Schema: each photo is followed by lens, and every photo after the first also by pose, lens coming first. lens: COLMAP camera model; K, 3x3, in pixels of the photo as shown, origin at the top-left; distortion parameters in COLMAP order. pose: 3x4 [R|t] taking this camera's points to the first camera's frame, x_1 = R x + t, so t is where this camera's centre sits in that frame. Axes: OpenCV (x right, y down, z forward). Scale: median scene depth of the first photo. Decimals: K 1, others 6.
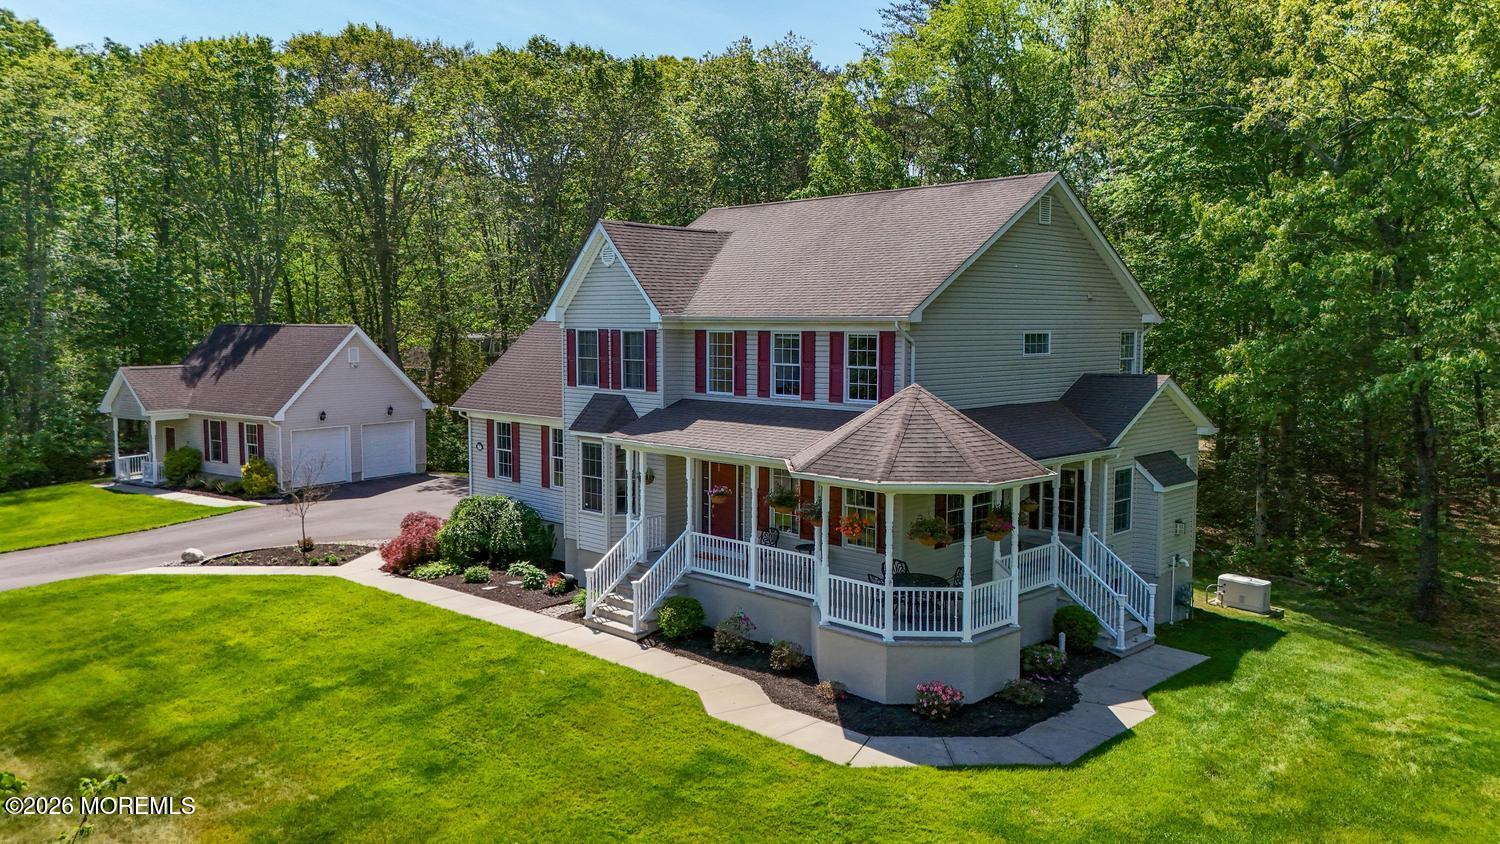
lens RADIAL K [[1108.0, 0, 750.0], [0, 1108.0, 422.0], [0, 0, 1]] dist [0.031442, -0.004891]
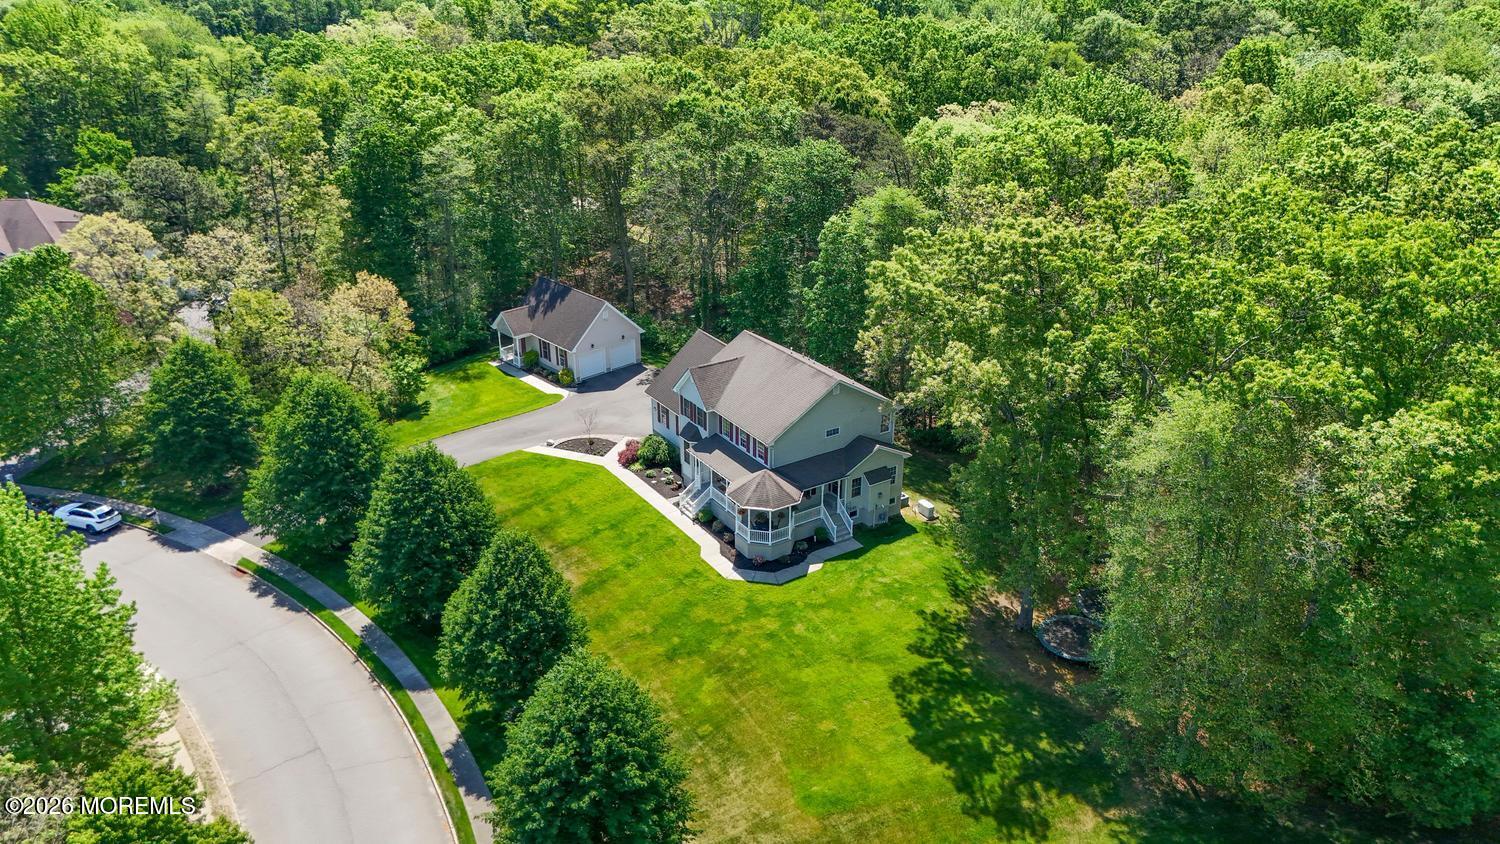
lens RADIAL K [[1108.0, 0, 750.0], [0, 1108.0, 422.0], [0, 0, 1]] dist [0.031442, -0.004891]
pose [[0.975943, 0.086885, -0.199968, 0.343338], [-0.016030, 0.943278, 0.331616, -0.577577], [0.217437, -0.320433, 0.921978, -0.928770]]
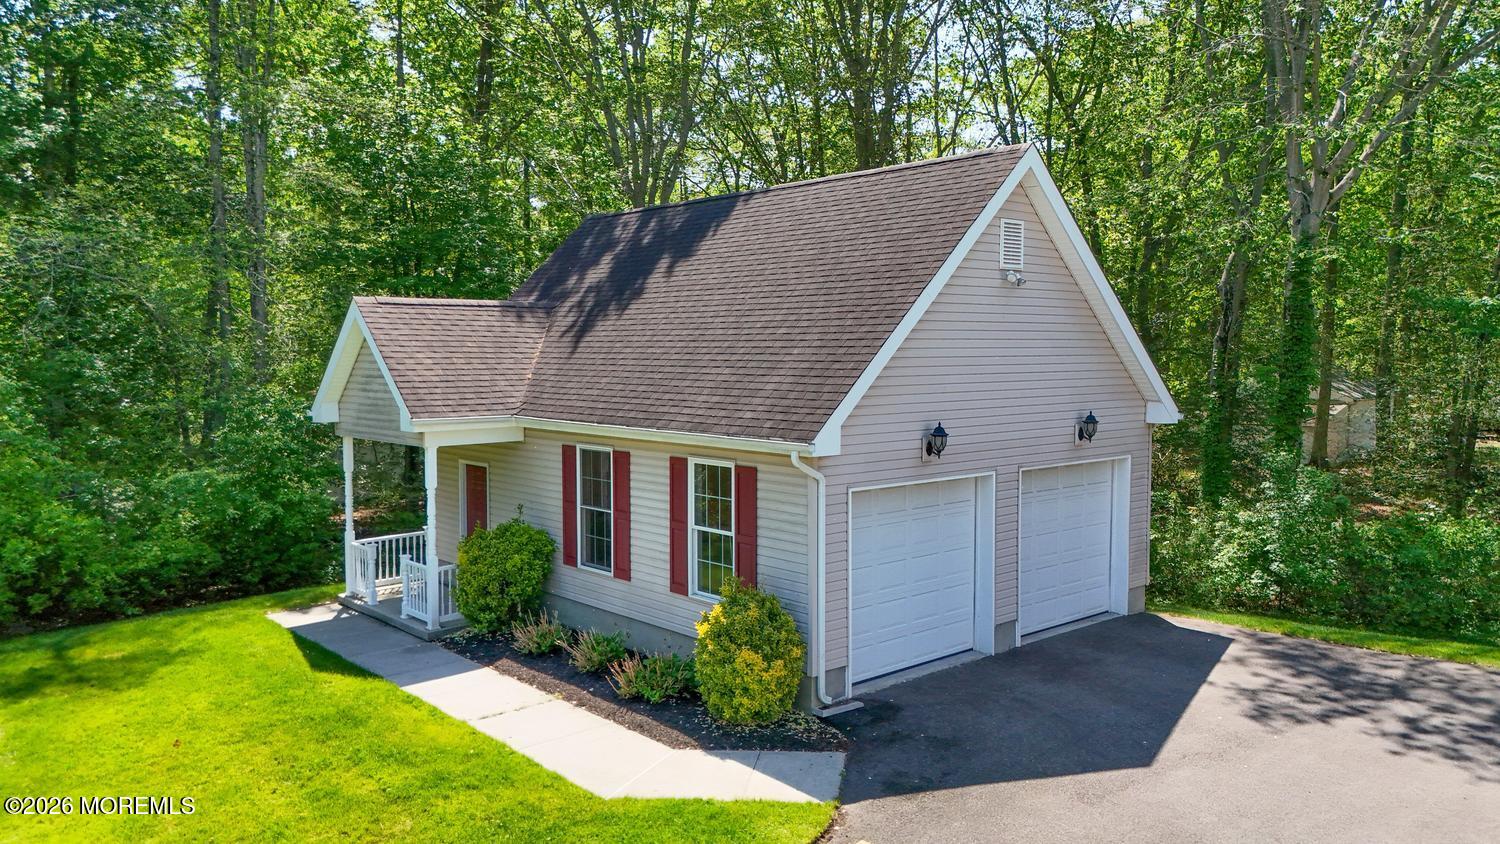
lens RADIAL K [[1108.0, 0, 750.0], [0, 1108.0, 422.0], [0, 0, 1]] dist [0.031442, -0.004891]
pose [[0.969044, 0.010912, -0.246648, -0.364435], [-0.016527, 0.999649, -0.020707, -0.003472], [0.246336, 0.024142, 0.968884, 0.711923]]
